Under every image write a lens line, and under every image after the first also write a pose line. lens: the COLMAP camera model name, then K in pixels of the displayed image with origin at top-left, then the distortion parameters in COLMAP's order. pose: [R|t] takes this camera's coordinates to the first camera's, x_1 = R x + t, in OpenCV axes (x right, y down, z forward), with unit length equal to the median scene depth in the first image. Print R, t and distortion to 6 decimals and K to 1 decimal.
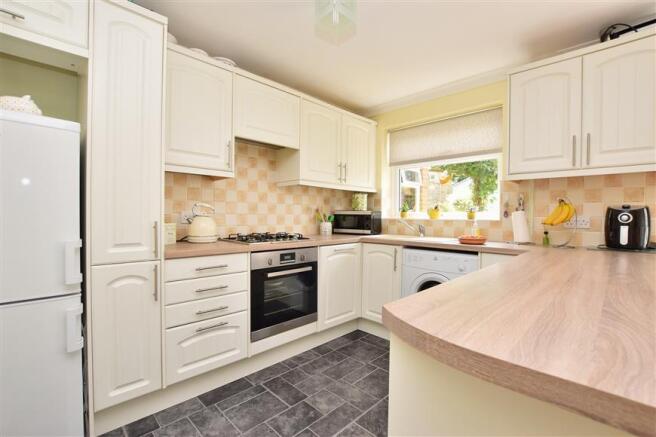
lens RADIAL K [[292.7, 0, 329.4], [0, 292.7, 220.1], [0, 0, 1]] dist [-0.037665, 0.006013]
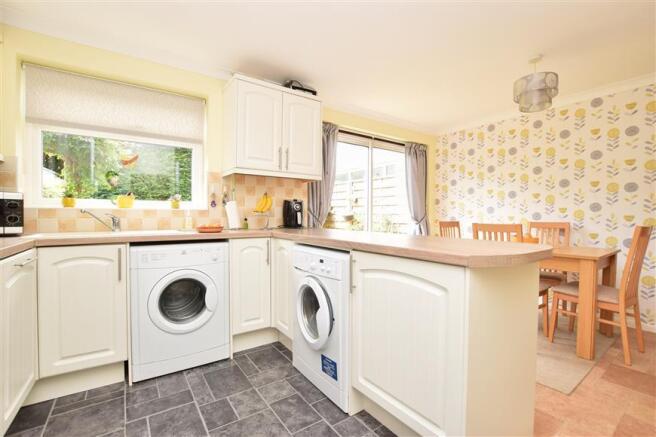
lens RADIAL K [[292.7, 0, 329.4], [0, 292.7, 220.1], [0, 0, 1]] dist [-0.037665, 0.006013]
pose [[0.168367, -0.024973, 0.985408, -0.373154], [0.012316, 0.999654, 0.023229, 0.019289], [-0.985648, 0.008225, 0.168616, 0.391959]]
